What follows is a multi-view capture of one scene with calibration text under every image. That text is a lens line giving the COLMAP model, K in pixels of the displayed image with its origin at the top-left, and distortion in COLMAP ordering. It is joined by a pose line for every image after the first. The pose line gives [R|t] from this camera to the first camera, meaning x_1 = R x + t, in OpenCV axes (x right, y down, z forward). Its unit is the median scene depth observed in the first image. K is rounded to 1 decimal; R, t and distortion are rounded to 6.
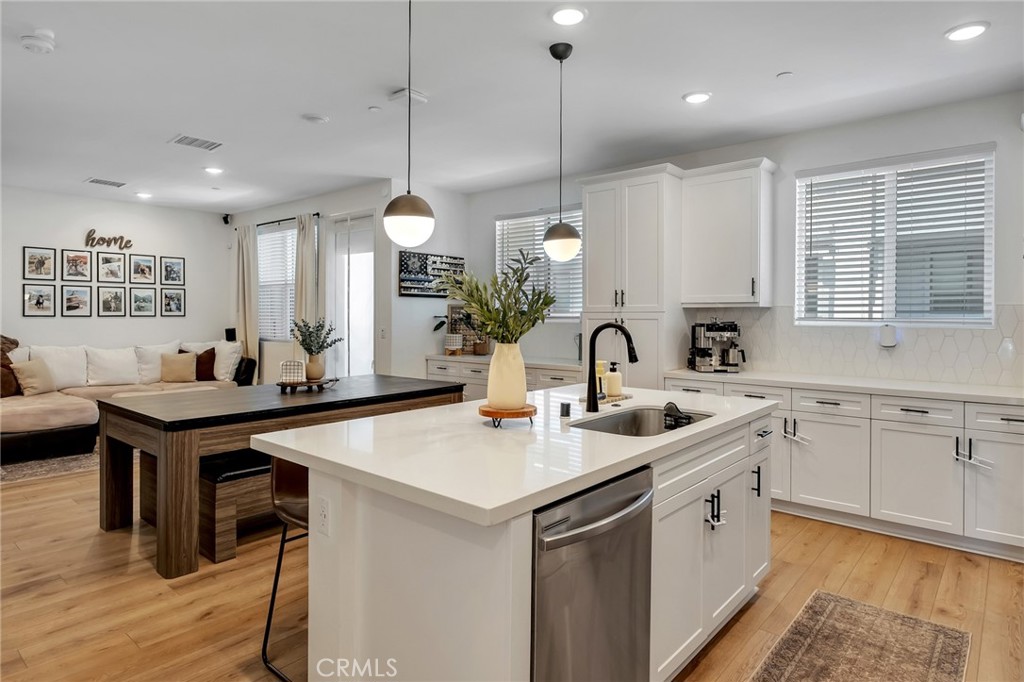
lens RADIAL K [[591.7, 0, 513.2], [0, 591.7, 316.4], [0, 0, 1]] dist [-0.000879, -0.000209]
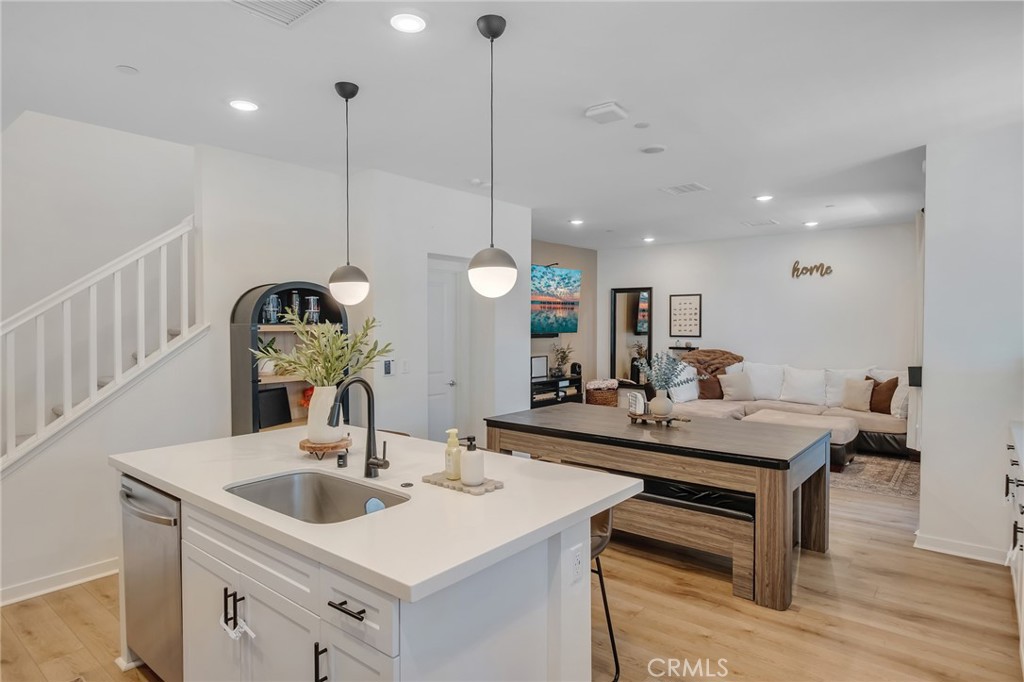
lens RADIAL K [[580.2, 0, 512.0], [0, 580.2, 341.0], [0, 0, 1]] dist [0.000114, 0.000021]
pose [[0.026270, 0.028183, -0.999258, 0.368812], [-0.003894, 0.999598, 0.028090, -0.025411], [0.999647, 0.003153, 0.026370, 0.435563]]
